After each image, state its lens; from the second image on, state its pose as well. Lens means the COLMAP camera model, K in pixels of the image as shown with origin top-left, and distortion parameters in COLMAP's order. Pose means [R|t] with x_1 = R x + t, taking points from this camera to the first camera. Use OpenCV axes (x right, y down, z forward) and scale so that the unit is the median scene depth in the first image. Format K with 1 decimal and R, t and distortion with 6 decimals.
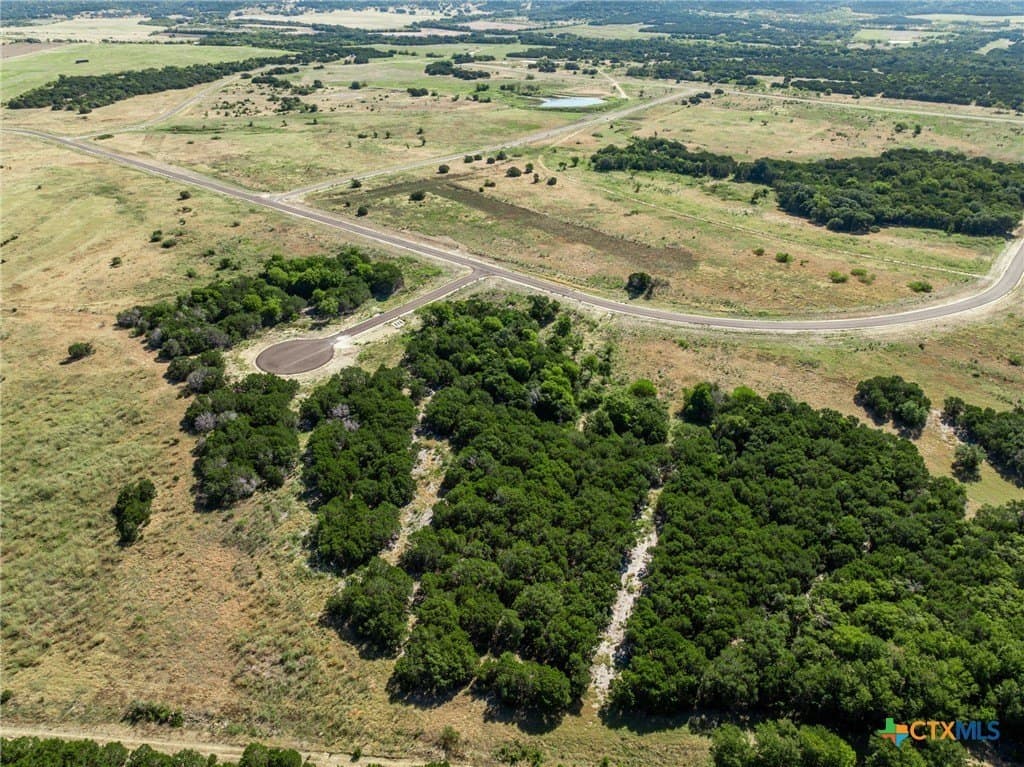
lens RADIAL K [[740.4, 0, 512.0], [0, 740.4, 383.5], [0, 0, 1]] dist [-0.028043, 0.014926]
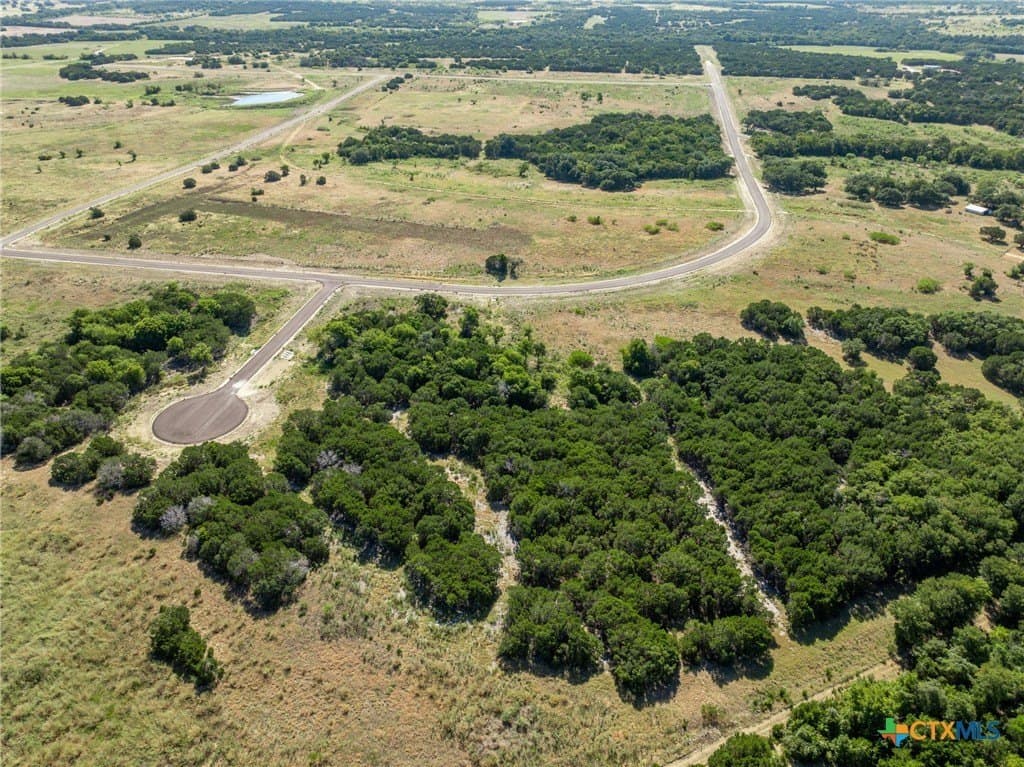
lens RADIAL K [[740.4, 0, 512.0], [0, 740.4, 383.5], [0, 0, 1]] dist [-0.028043, 0.014926]
pose [[0.872569, -0.239406, 0.425803, -0.203314], [0.233459, 0.970056, 0.066997, -0.029514], [-0.429092, 0.040949, 0.902332, 0.057225]]
